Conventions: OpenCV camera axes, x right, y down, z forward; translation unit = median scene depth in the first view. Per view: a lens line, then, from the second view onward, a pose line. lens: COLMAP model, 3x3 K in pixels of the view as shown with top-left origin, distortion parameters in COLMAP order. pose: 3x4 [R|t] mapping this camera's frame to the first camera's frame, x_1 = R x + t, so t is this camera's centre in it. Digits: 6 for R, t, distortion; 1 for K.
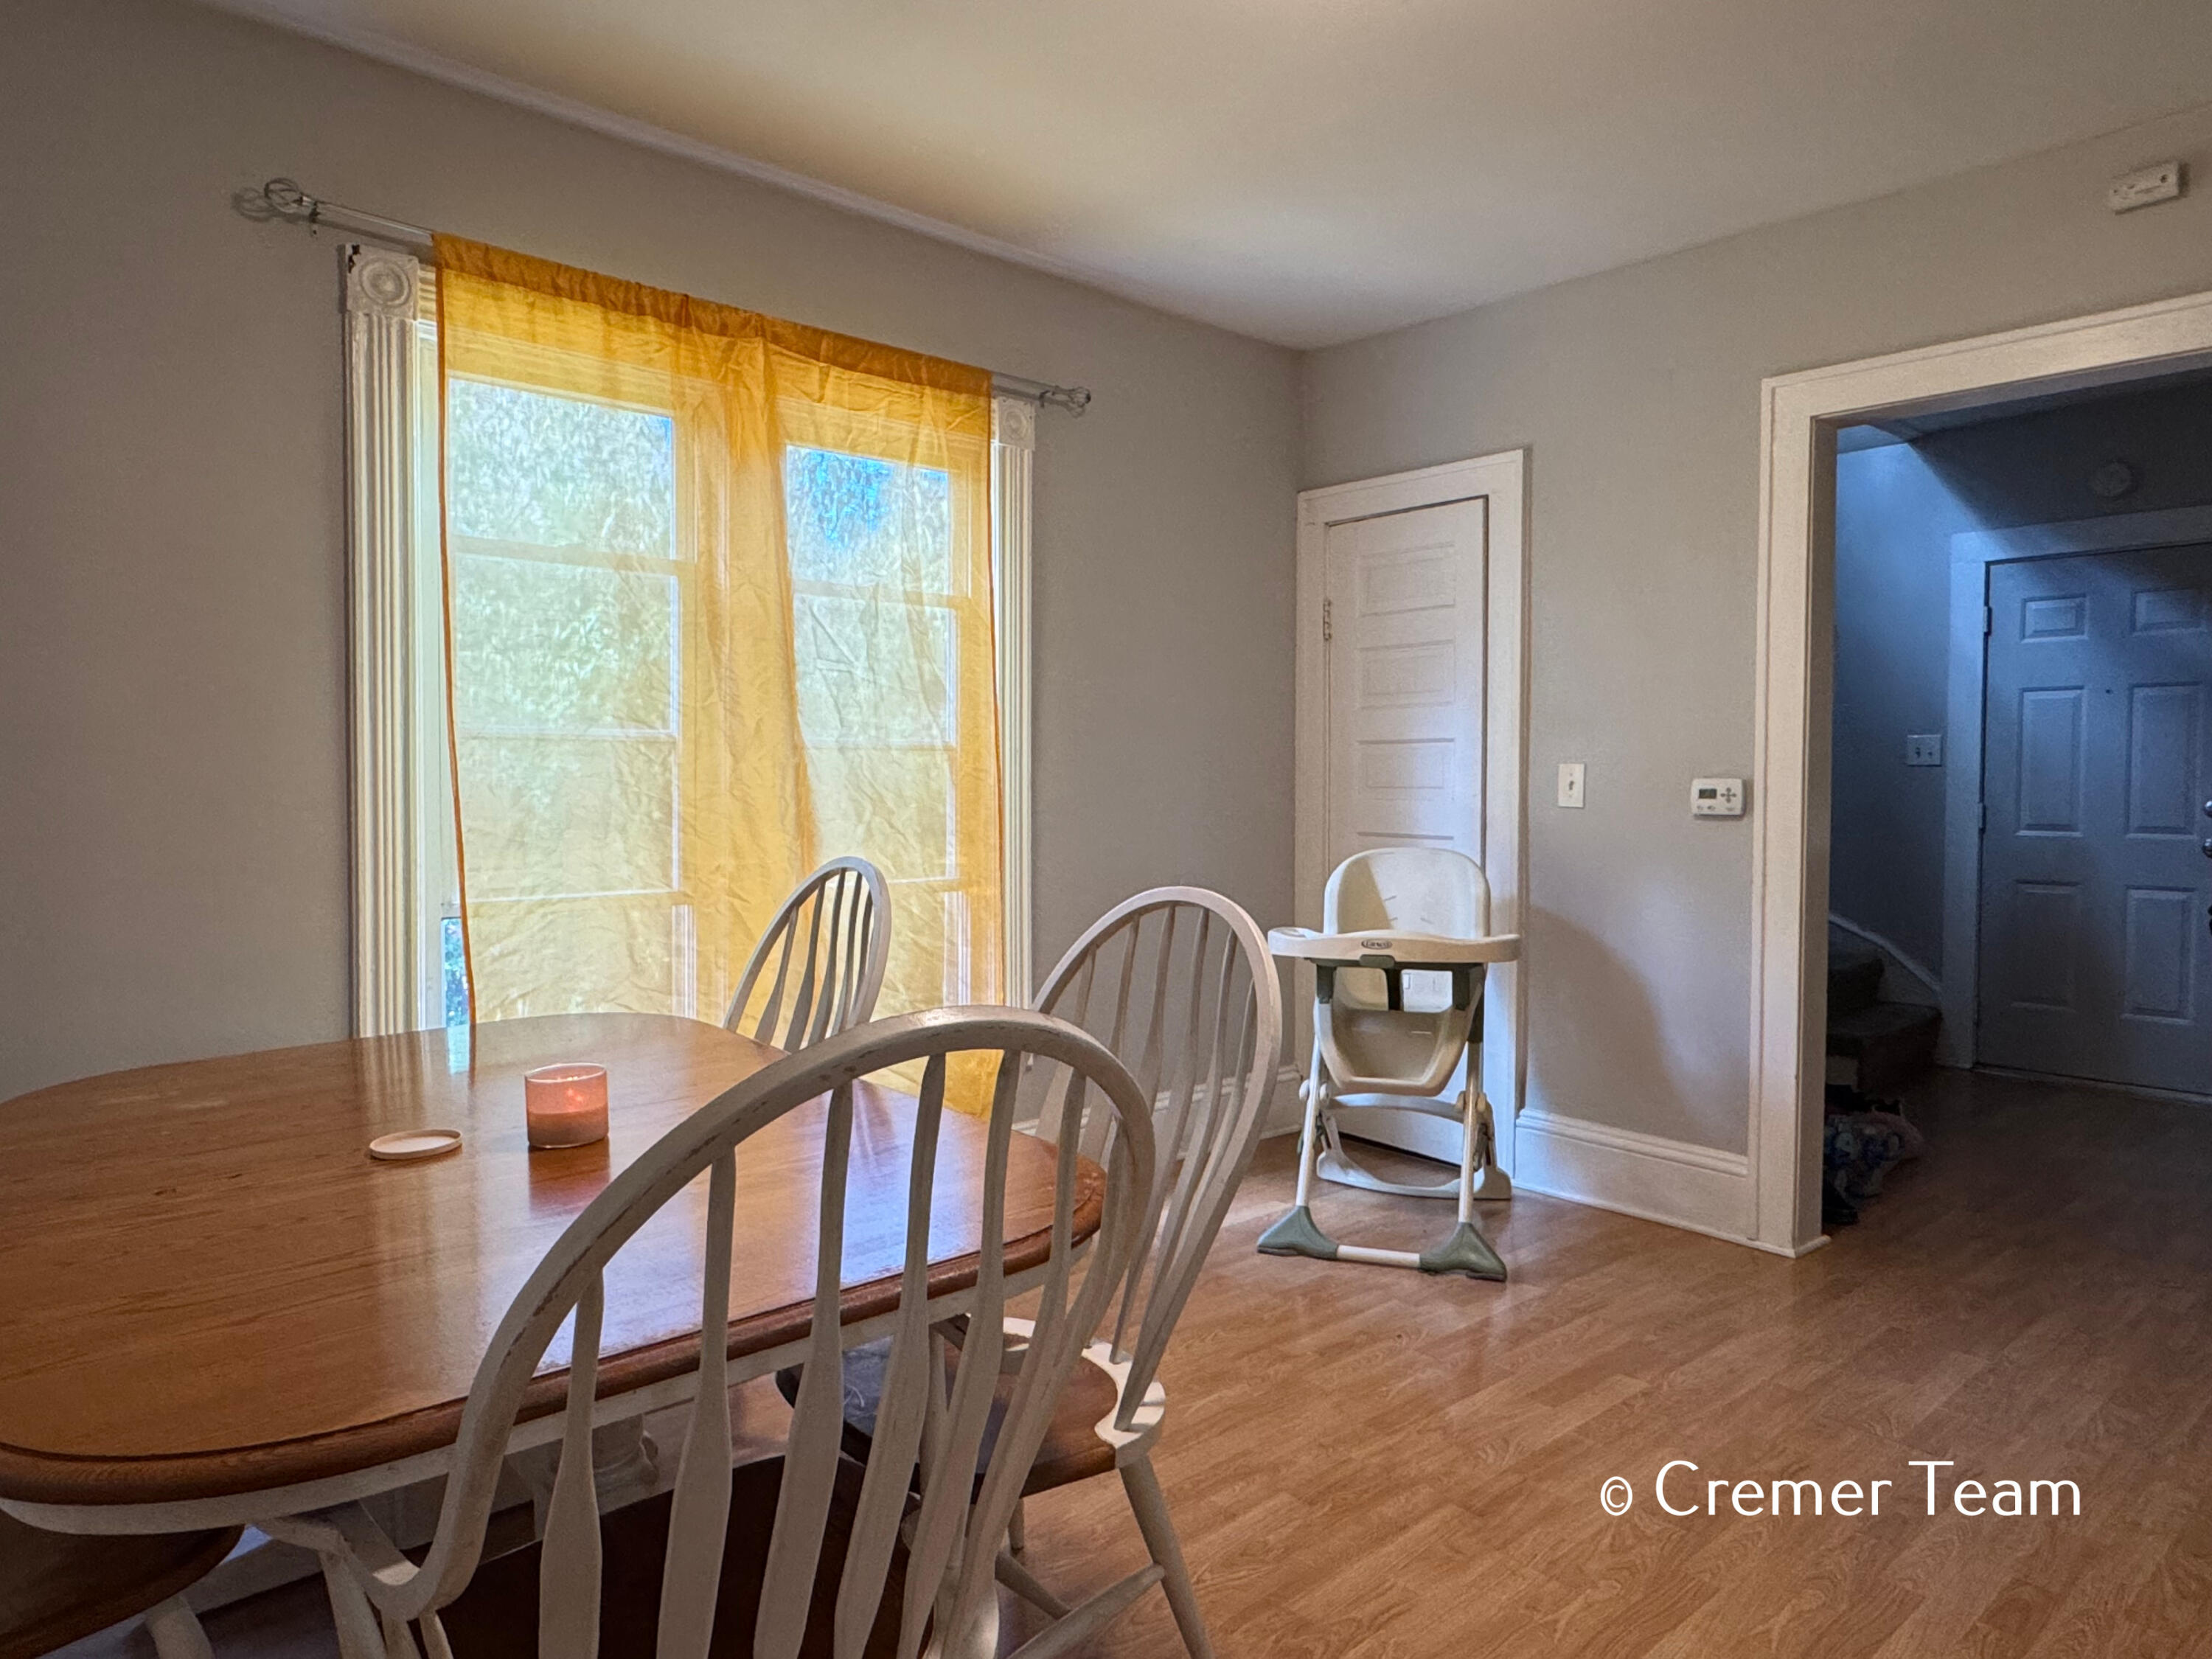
lens RADIAL K [[1375.5, 0, 1106.7], [0, 1375.5, 820.2], [0, 0, 1]] dist [-0.003077, -0.000948]
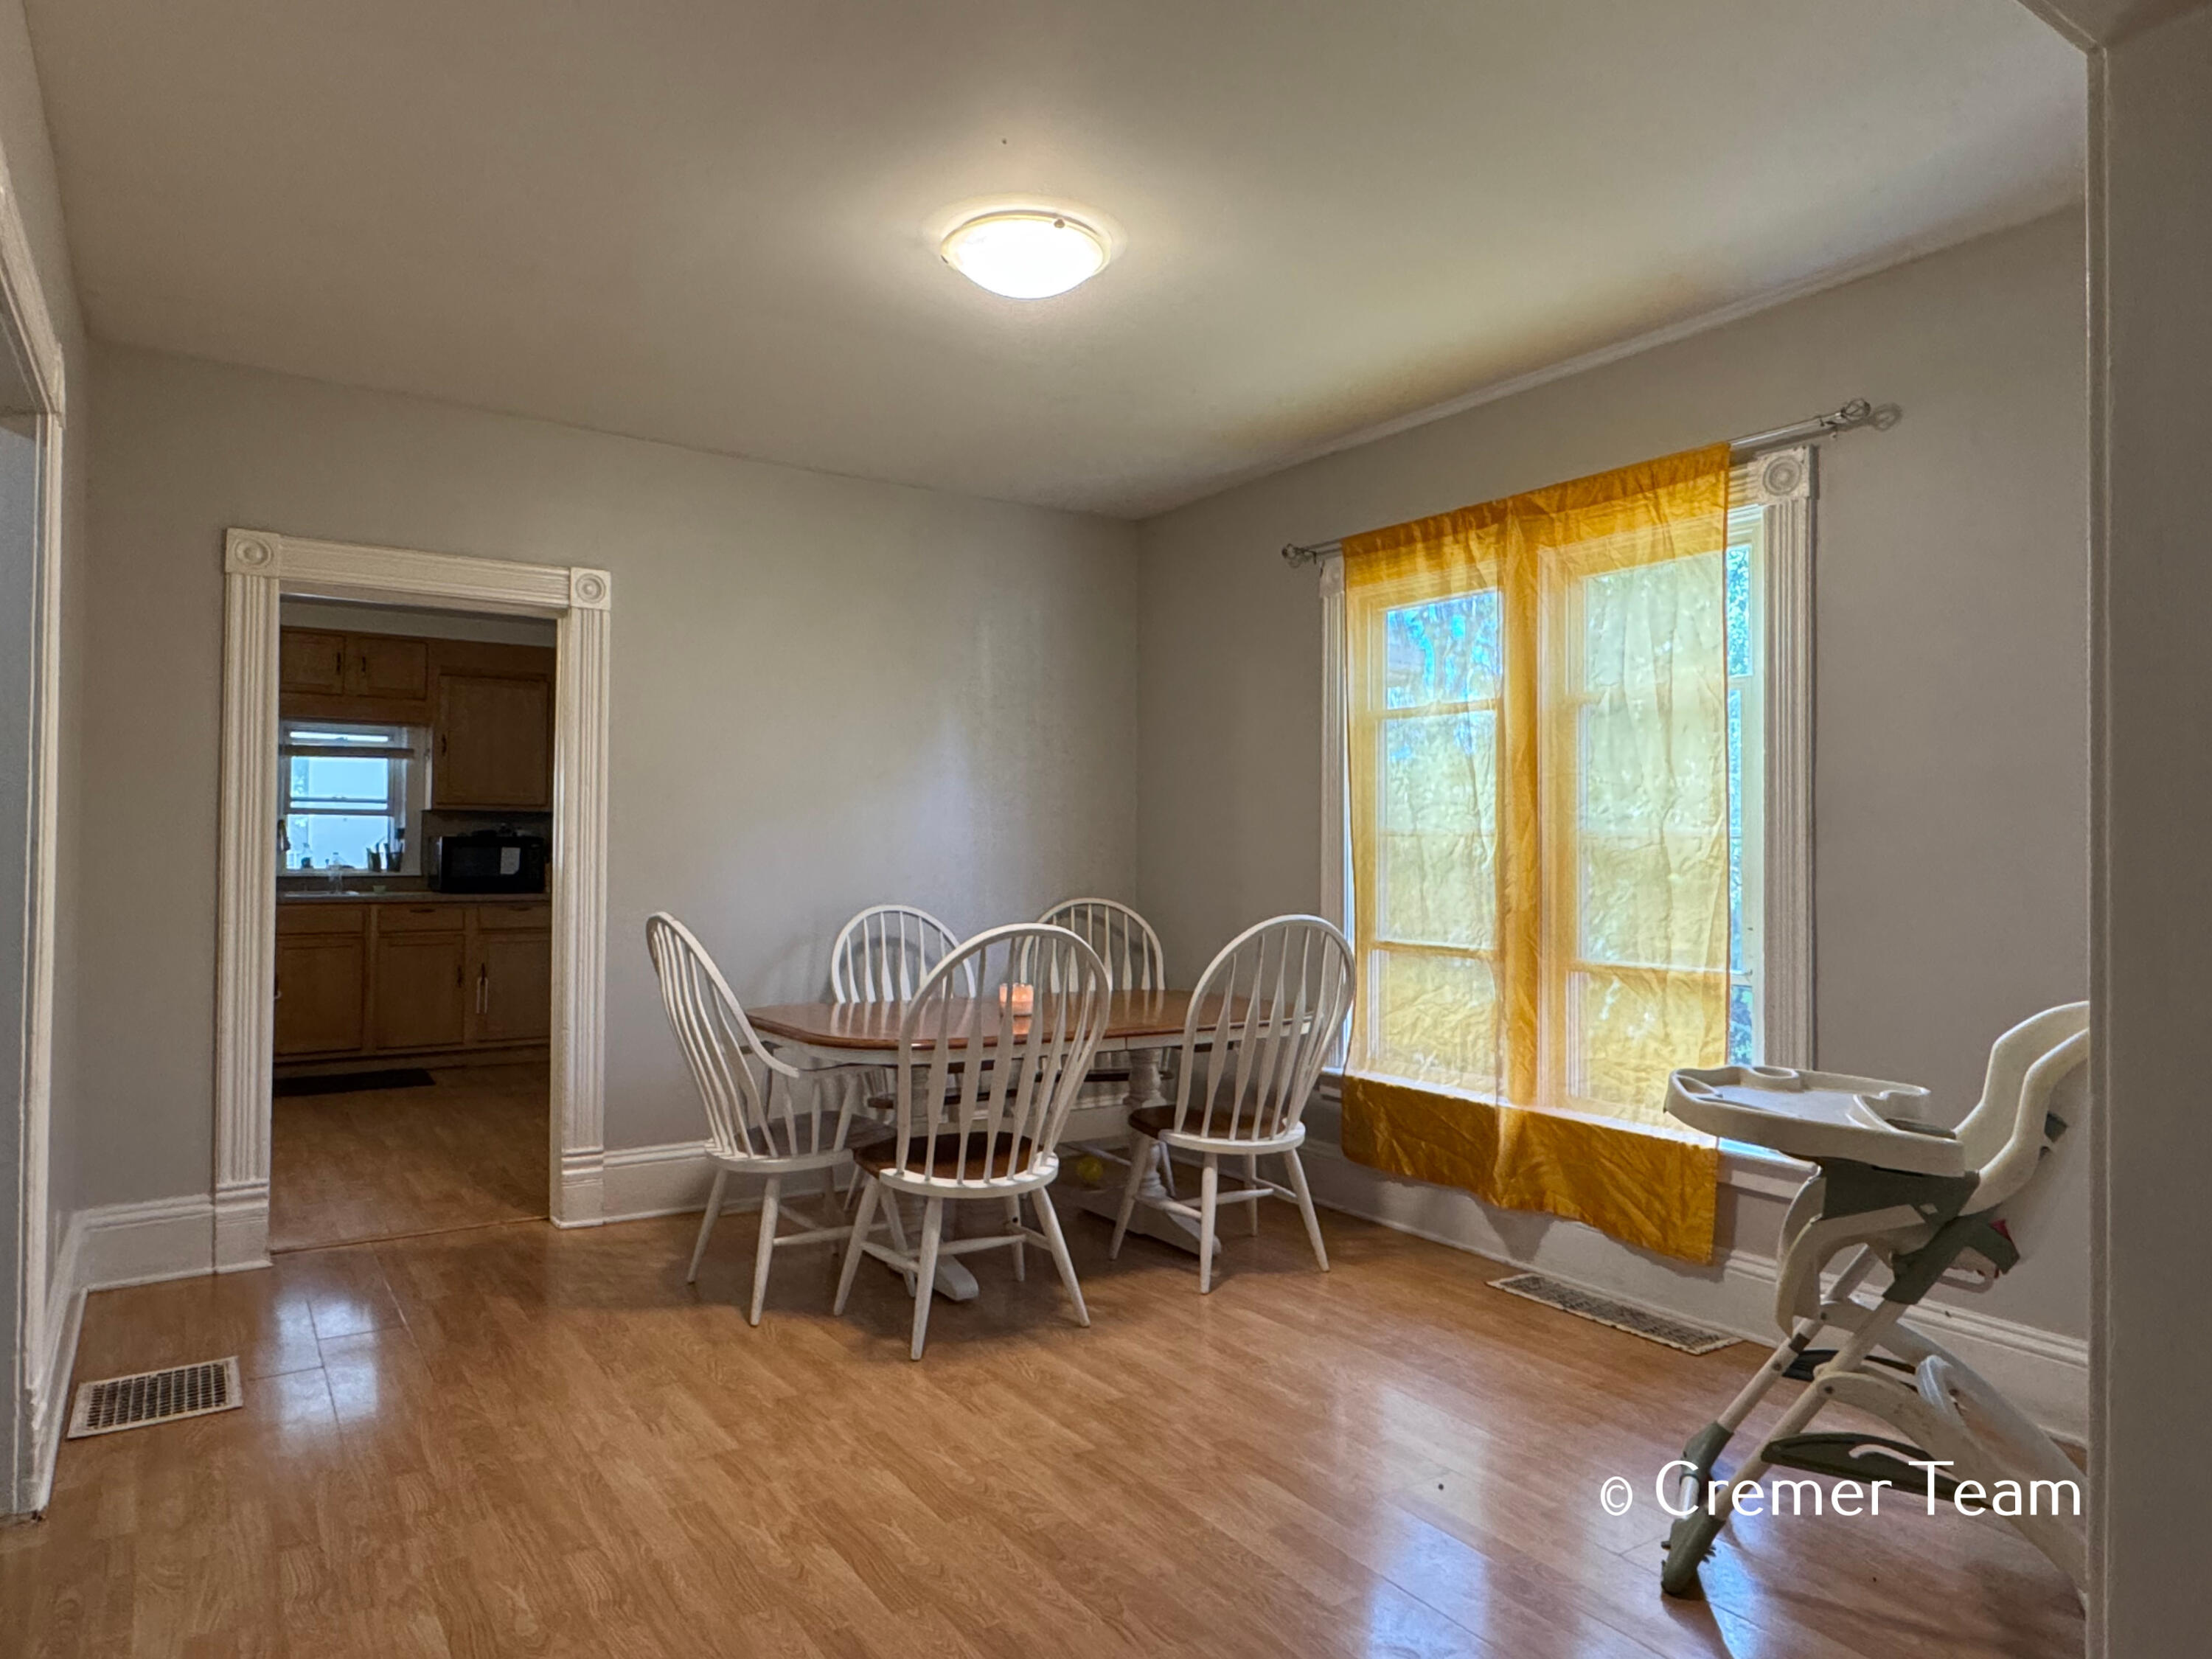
lens RADIAL K [[1375.5, 0, 1099.0], [0, 1375.5, 840.7], [0, 0, 1]] dist [-0.003077, -0.000948]
pose [[-0.134091, -0.000657, -0.990969, 1.006503], [-0.031624, 0.999493, 0.003616, -0.045342], [0.990464, 0.031823, -0.134044, 0.770451]]
